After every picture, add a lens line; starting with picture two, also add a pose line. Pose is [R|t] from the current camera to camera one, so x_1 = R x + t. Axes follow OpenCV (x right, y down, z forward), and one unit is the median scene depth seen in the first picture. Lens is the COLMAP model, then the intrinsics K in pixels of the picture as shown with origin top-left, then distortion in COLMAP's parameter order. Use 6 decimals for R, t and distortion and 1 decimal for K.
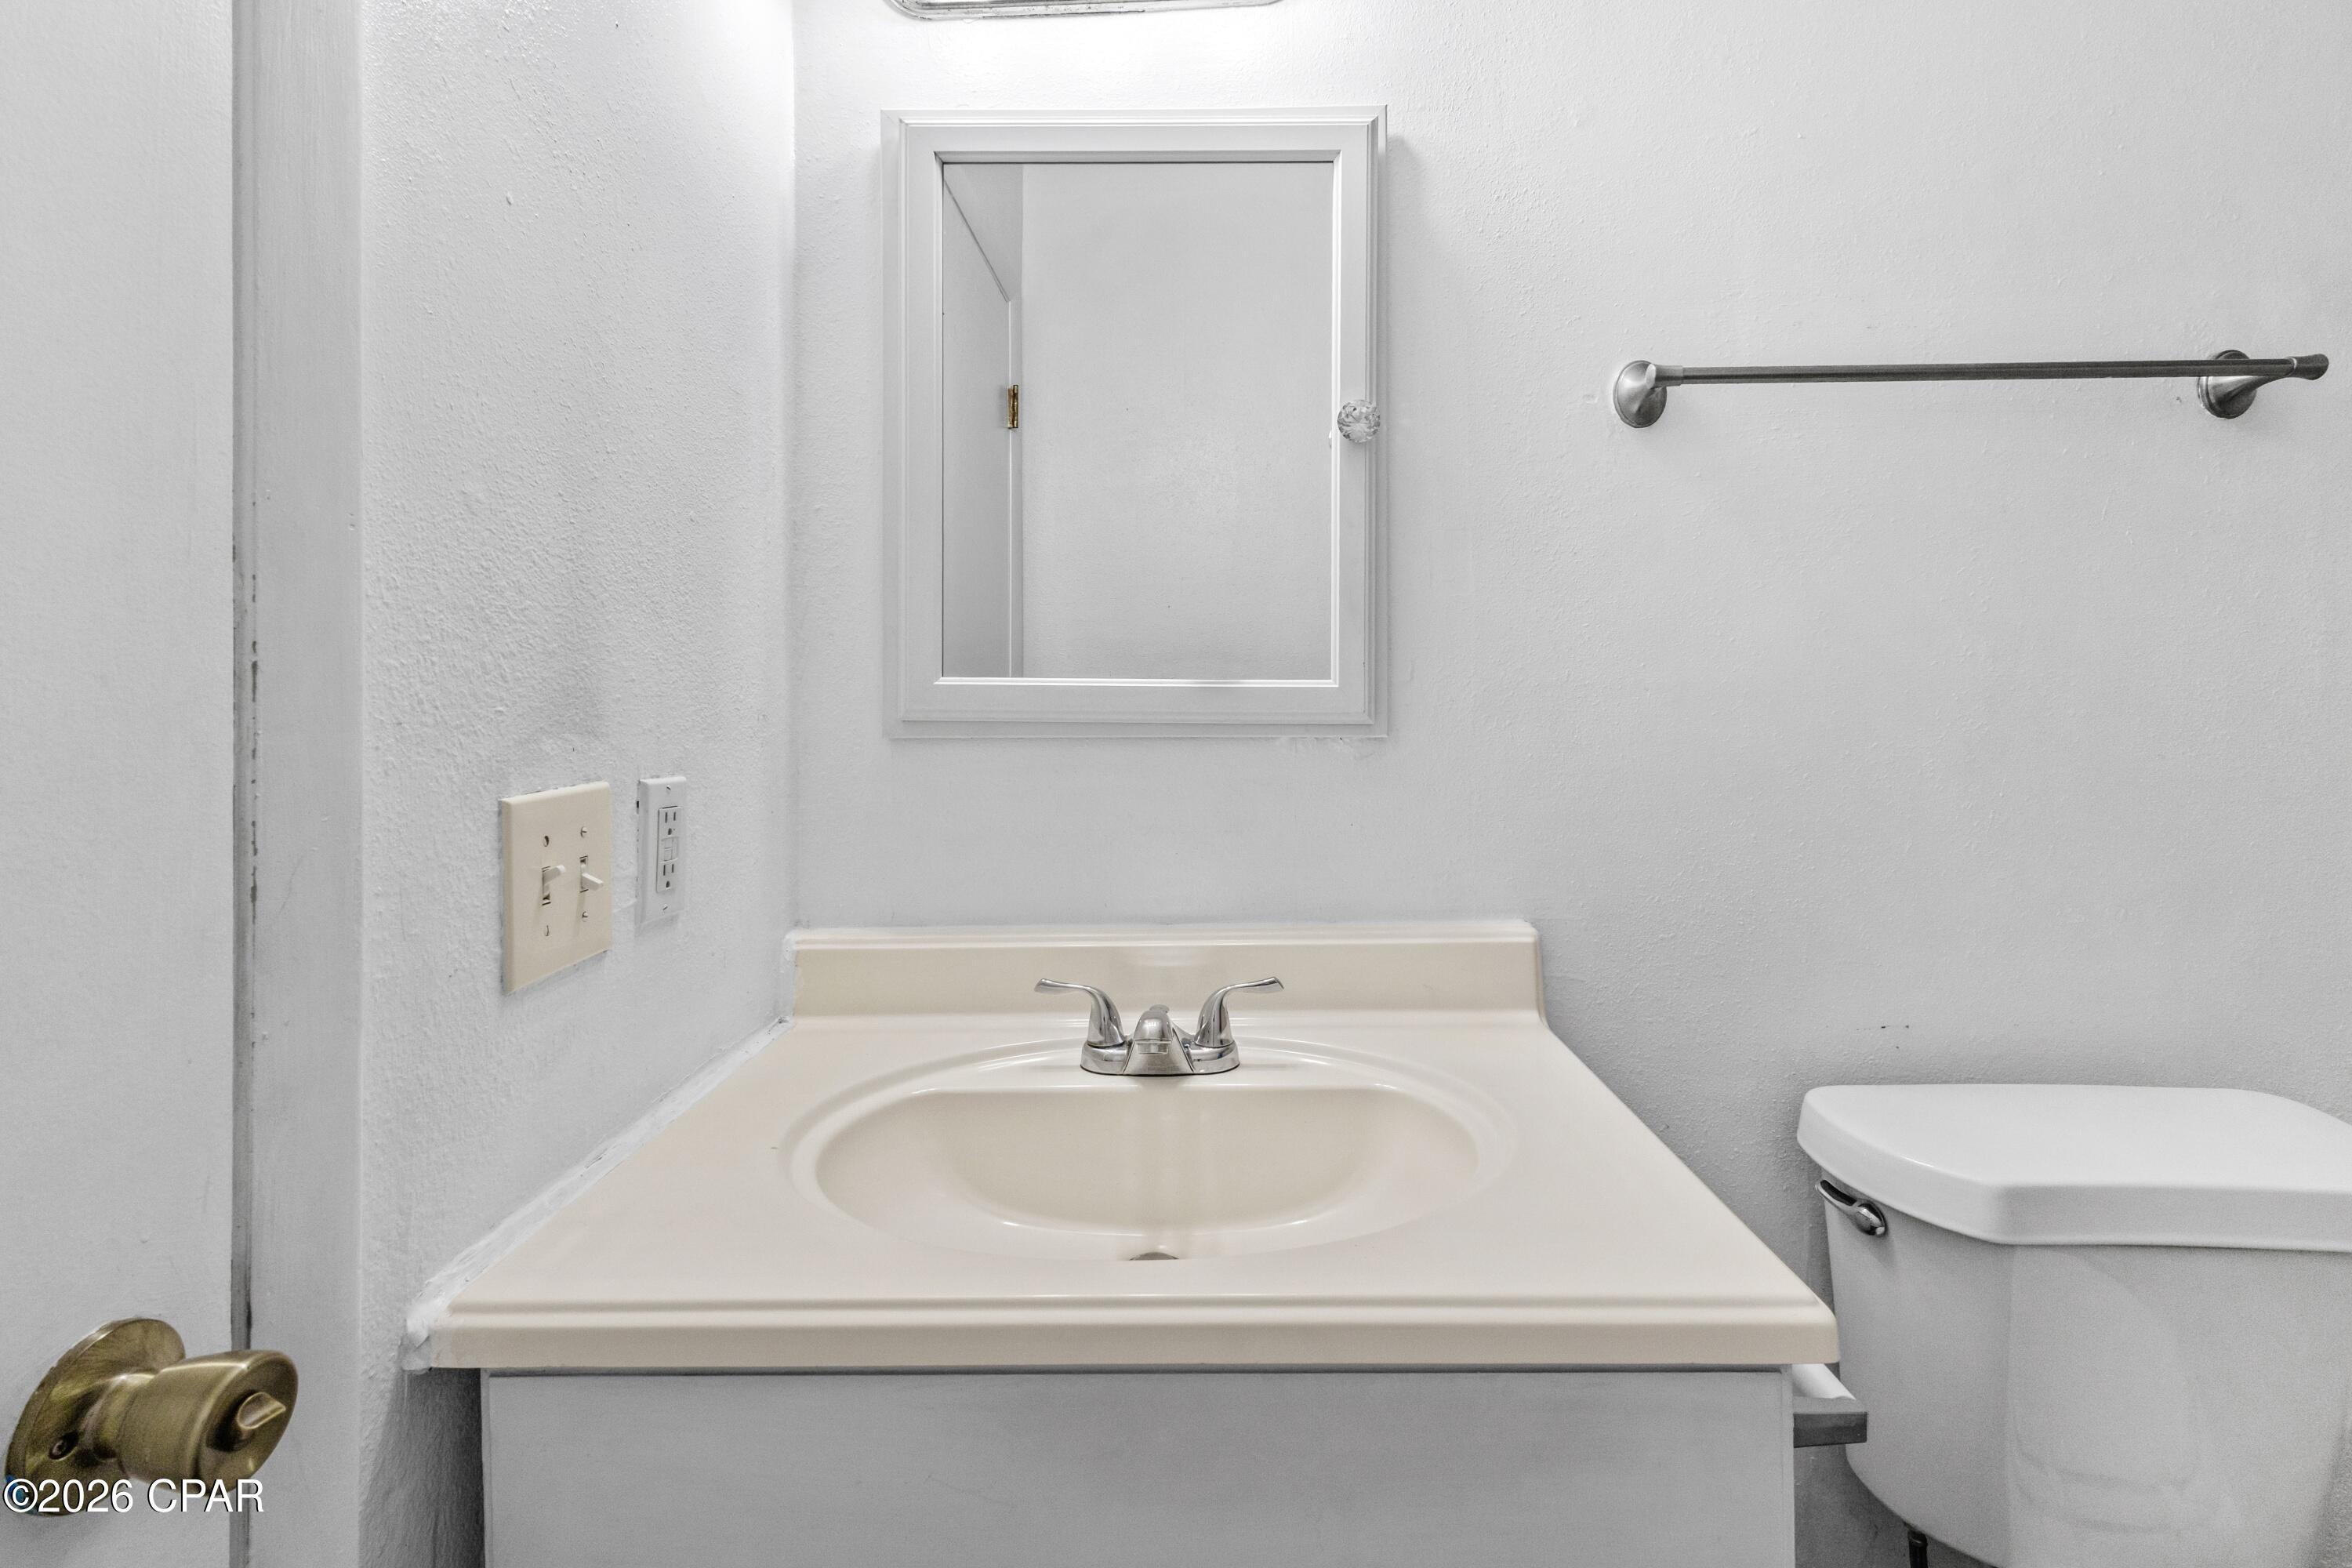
lens RADIAL K [[1145.1, 0, 1178.6], [0, 1145.1, 711.2], [0, 0, 1]] dist [0.020759, -0.005814]
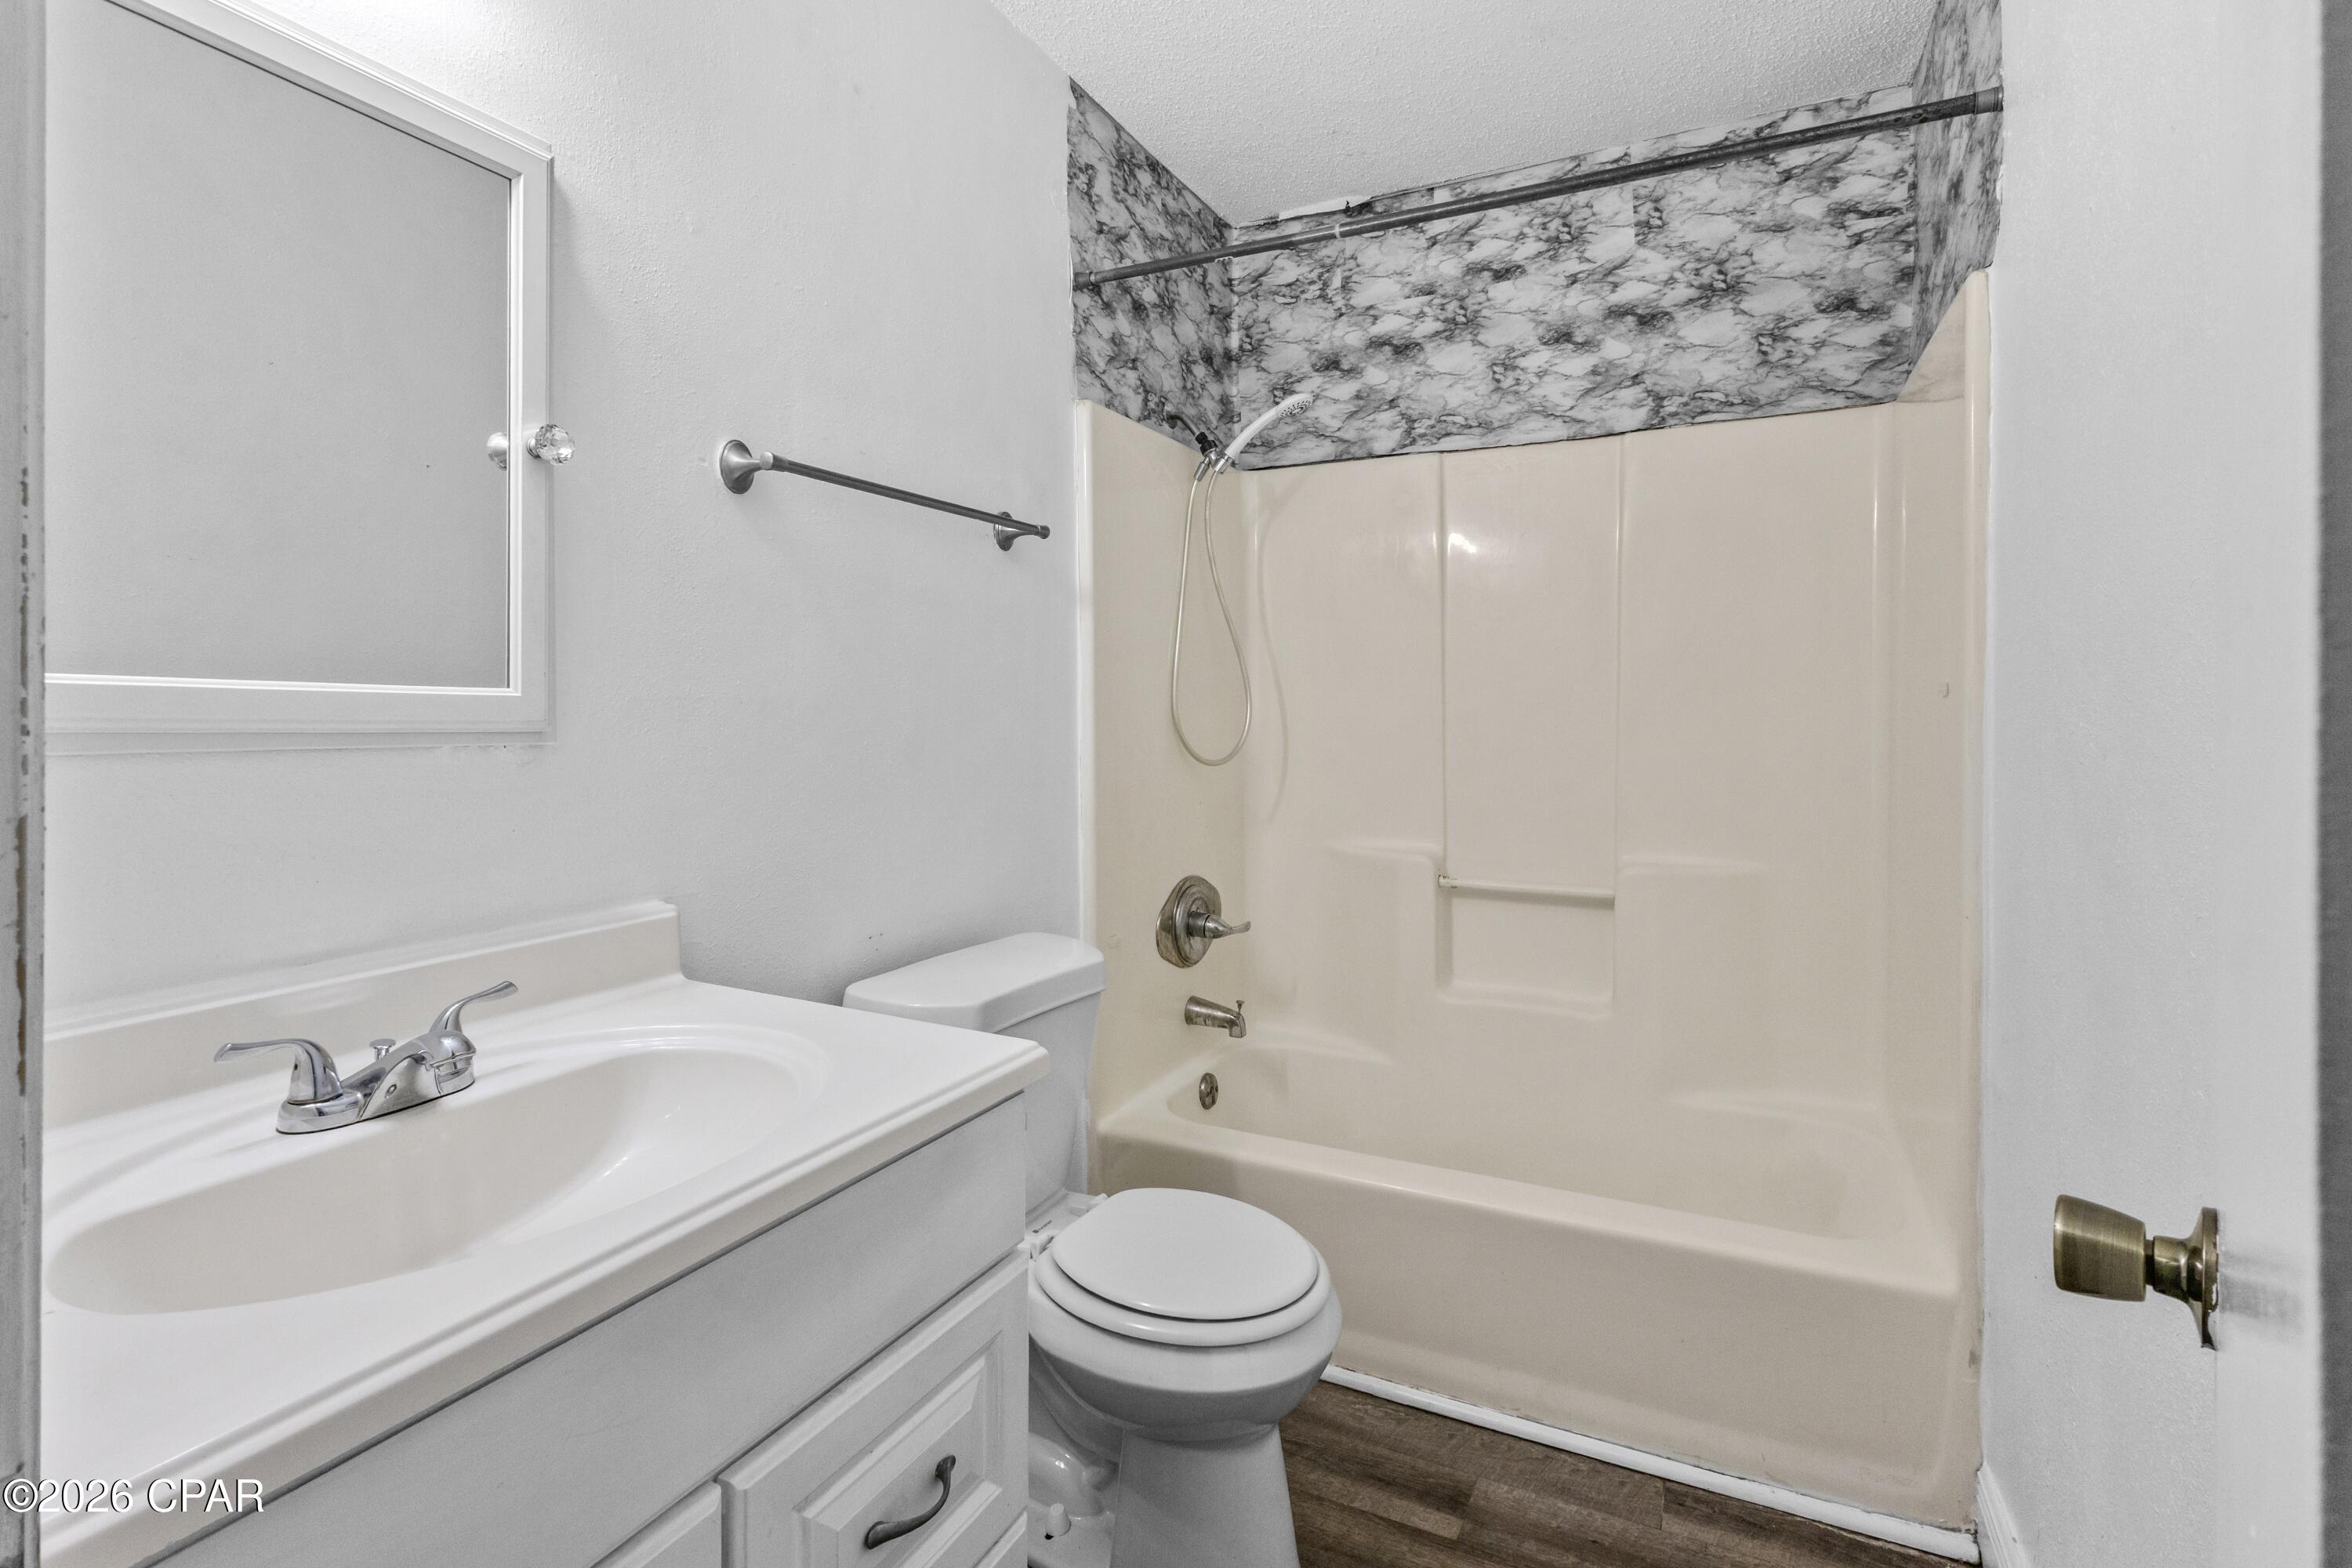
lens RADIAL K [[1145.1, 0, 1178.6], [0, 1145.1, 711.2], [0, 0, 1]] dist [0.020759, -0.005814]
pose [[0.445277, 0.009357, 0.895344, -0.520449], [-0.000311, 0.999947, -0.010296, 0.003395], [-0.895393, 0.004306, 0.445256, 0.013517]]
